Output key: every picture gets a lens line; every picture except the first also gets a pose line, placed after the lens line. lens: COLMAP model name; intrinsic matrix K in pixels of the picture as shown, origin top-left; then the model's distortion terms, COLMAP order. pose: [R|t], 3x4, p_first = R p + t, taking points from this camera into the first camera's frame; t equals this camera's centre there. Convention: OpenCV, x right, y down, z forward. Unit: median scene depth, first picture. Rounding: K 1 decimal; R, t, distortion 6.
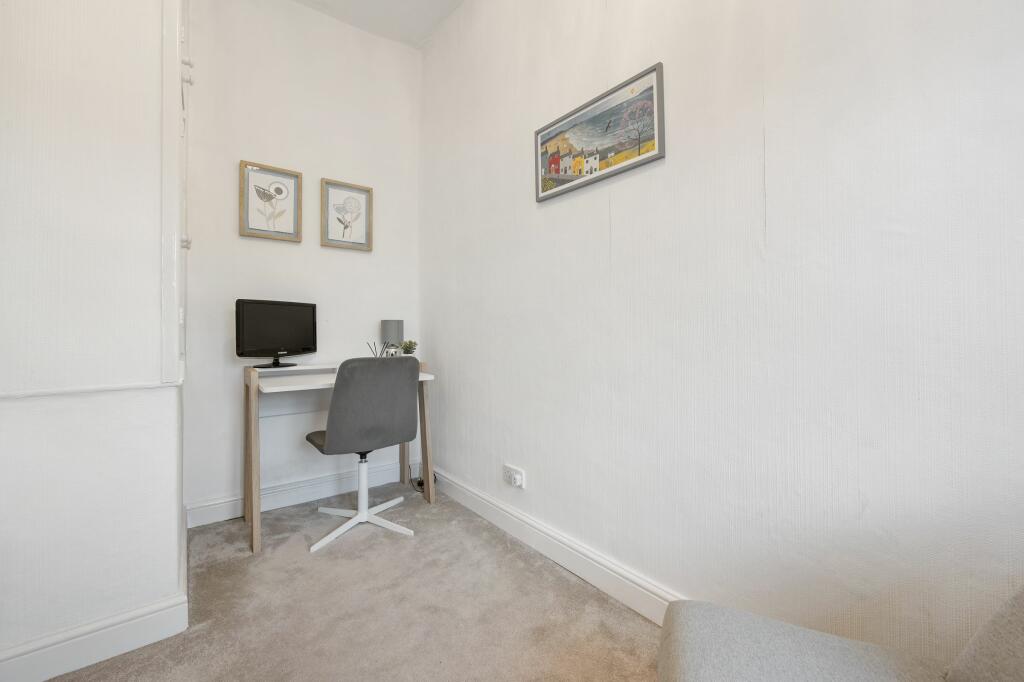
lens RADIAL K [[410.5, 0, 511.4], [0, 410.5, 332.1], [0, 0, 1]] dist [-0.002491, 0.000026]
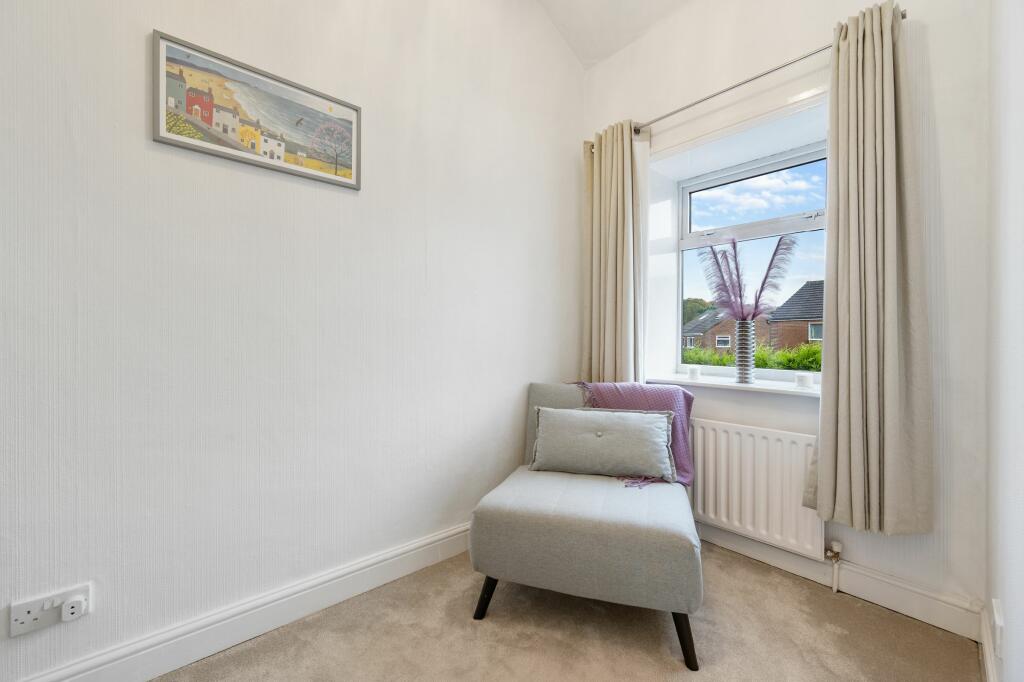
lens RADIAL K [[410.5, 0, 511.8], [0, 410.5, 340.2], [0, 0, 1]] dist [-0.002491, 0.000026]
pose [[-0.047996, -0.005811, 0.998831, -0.691712], [-0.005431, 0.999970, 0.005557, -0.009604], [-0.998833, -0.005158, -0.048026, 0.530089]]
